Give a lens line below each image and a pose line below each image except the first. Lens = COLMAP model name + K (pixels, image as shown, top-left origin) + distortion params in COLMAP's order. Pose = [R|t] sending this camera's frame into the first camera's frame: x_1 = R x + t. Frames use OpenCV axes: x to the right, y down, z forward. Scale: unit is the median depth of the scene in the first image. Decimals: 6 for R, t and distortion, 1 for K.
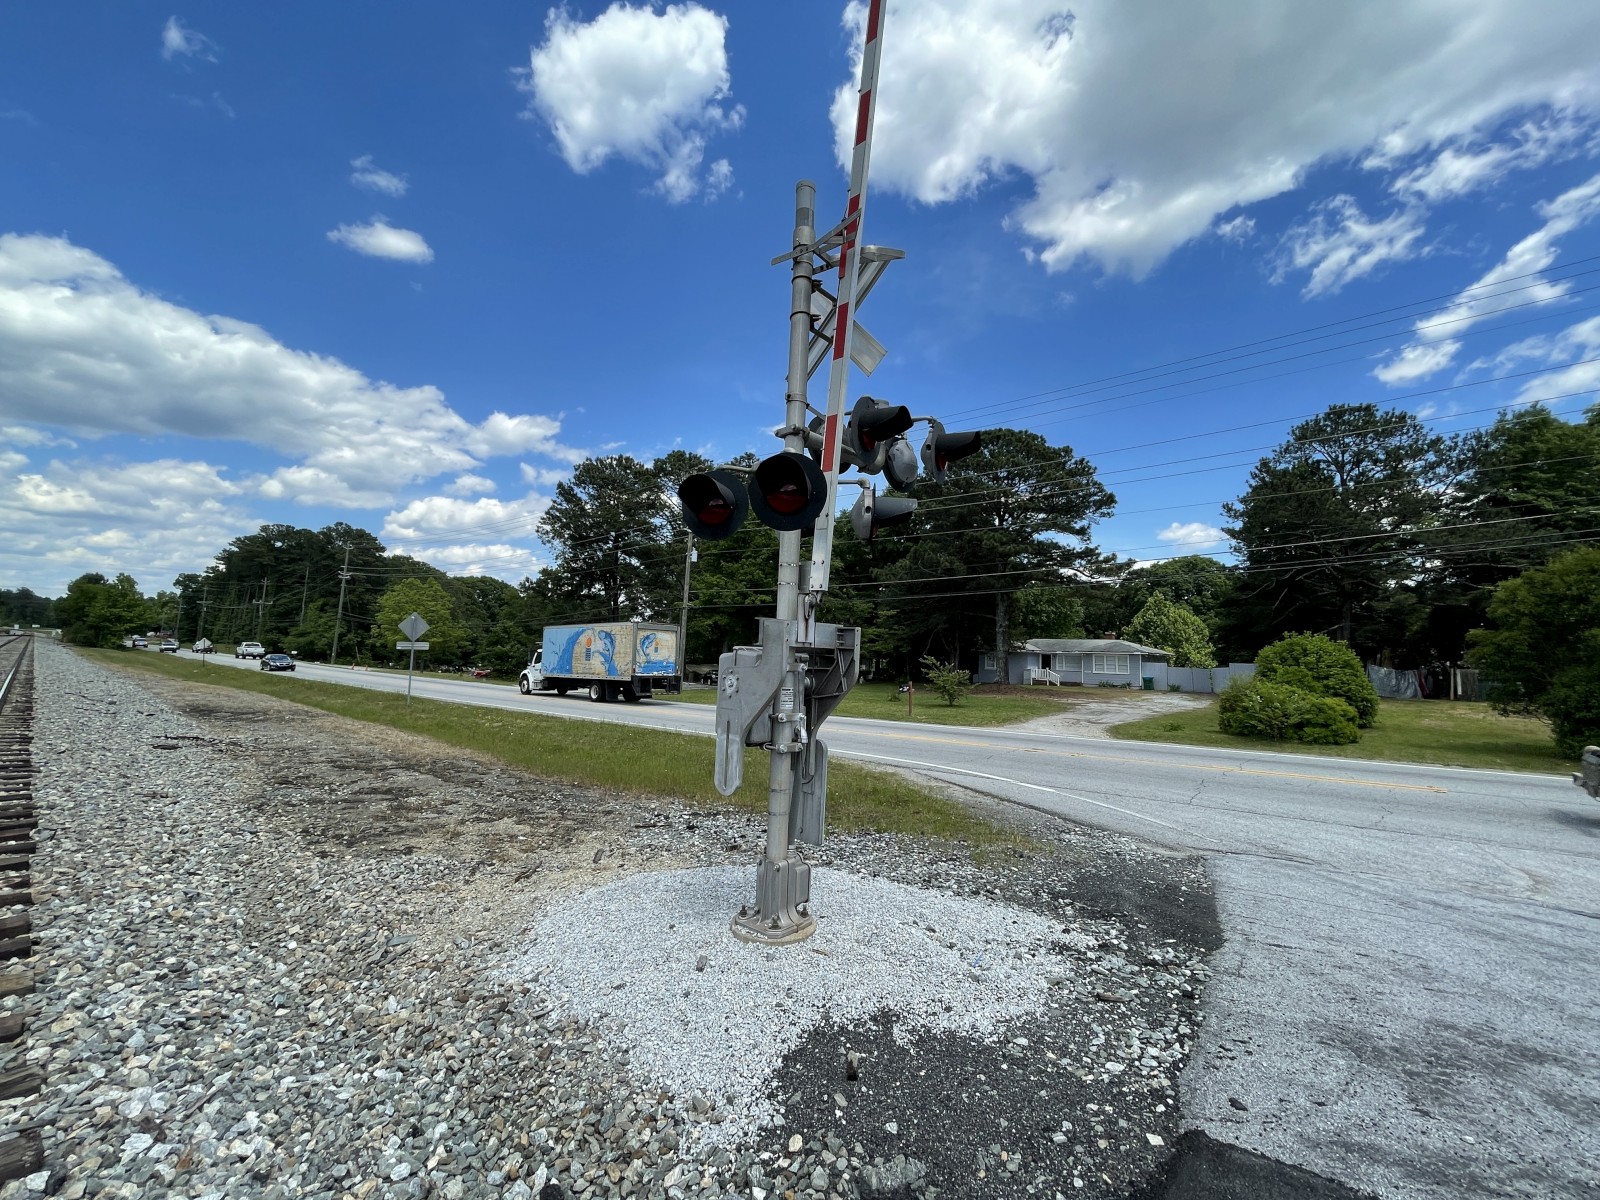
lens RADIAL K [[643.5, 0, 795.5], [0, 643.5, 598.0], [0, 0, 1]] dist [-0.000229, -0.000260]
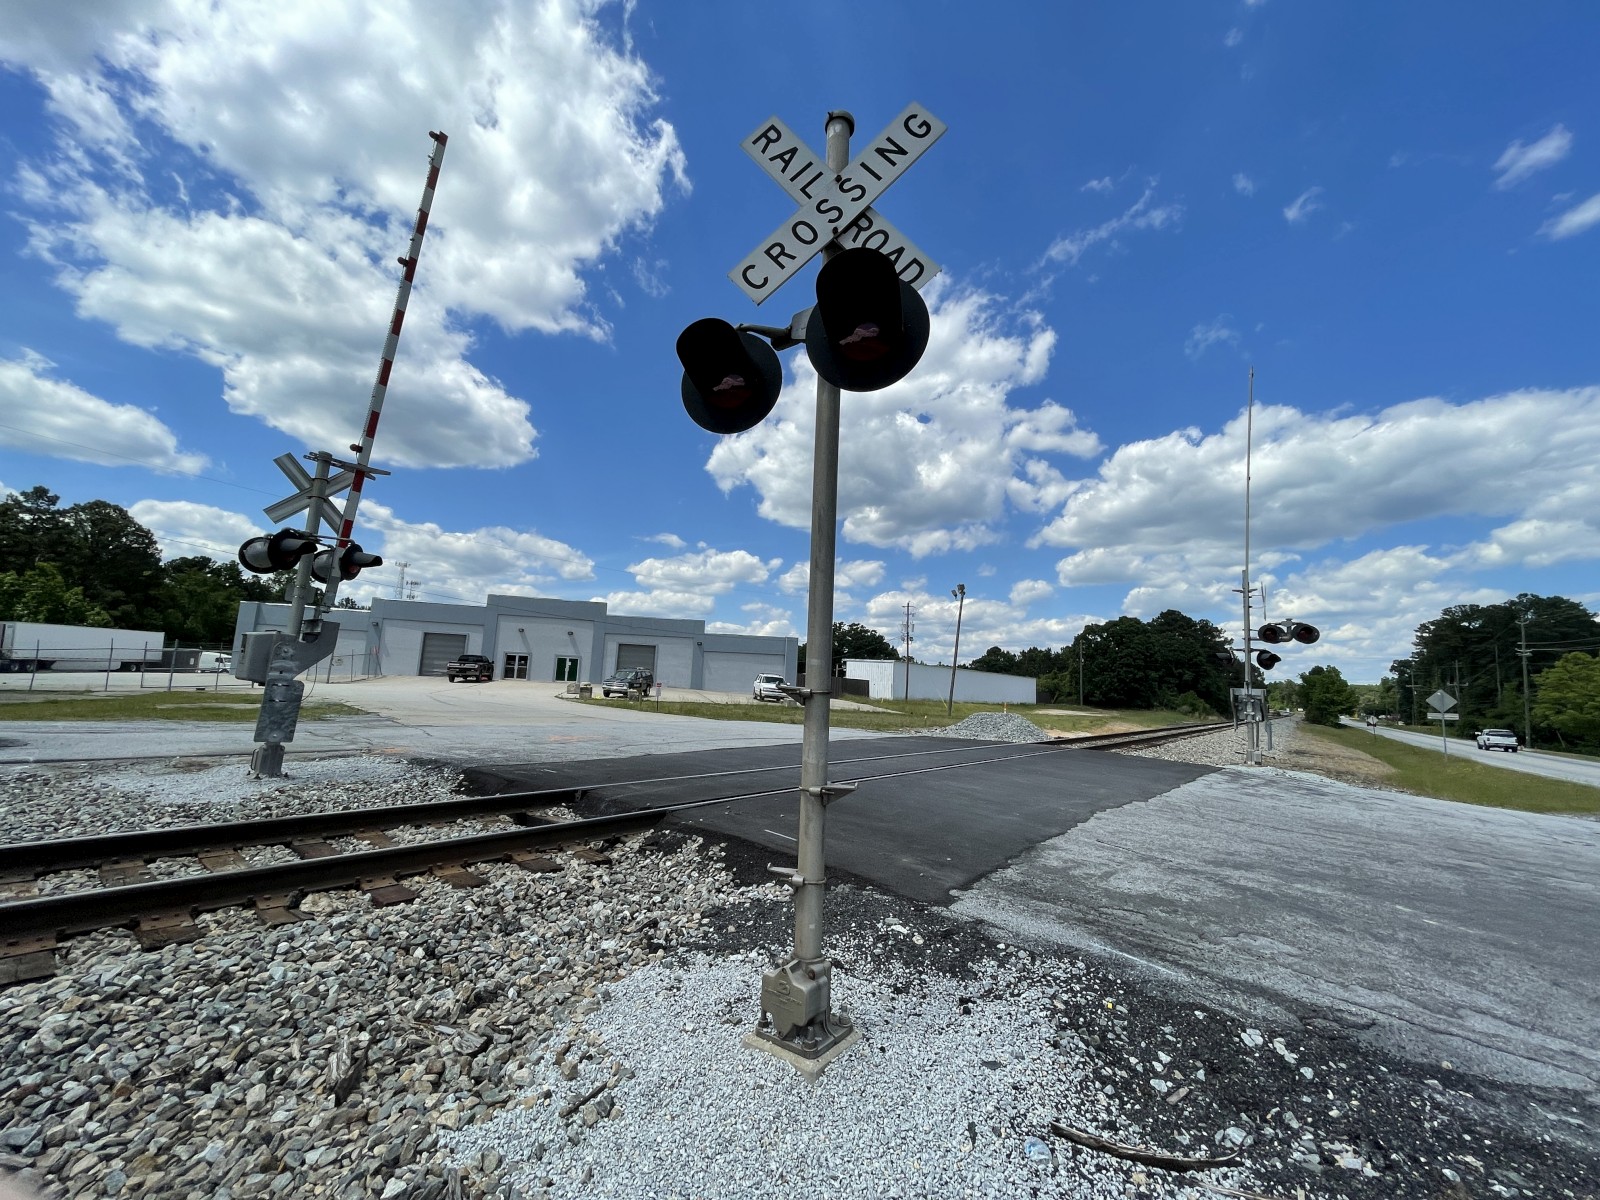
lens RADIAL K [[644.5, 0, 796.8], [0, 644.5, 568.4], [0, 0, 1]] dist [-0.000558, 0.000029]
pose [[0.039382, -0.213090, -0.976239, 0.196367], [0.040182, 0.976544, -0.211536, 0.001361], [0.998416, -0.030896, 0.047021, -0.102917]]
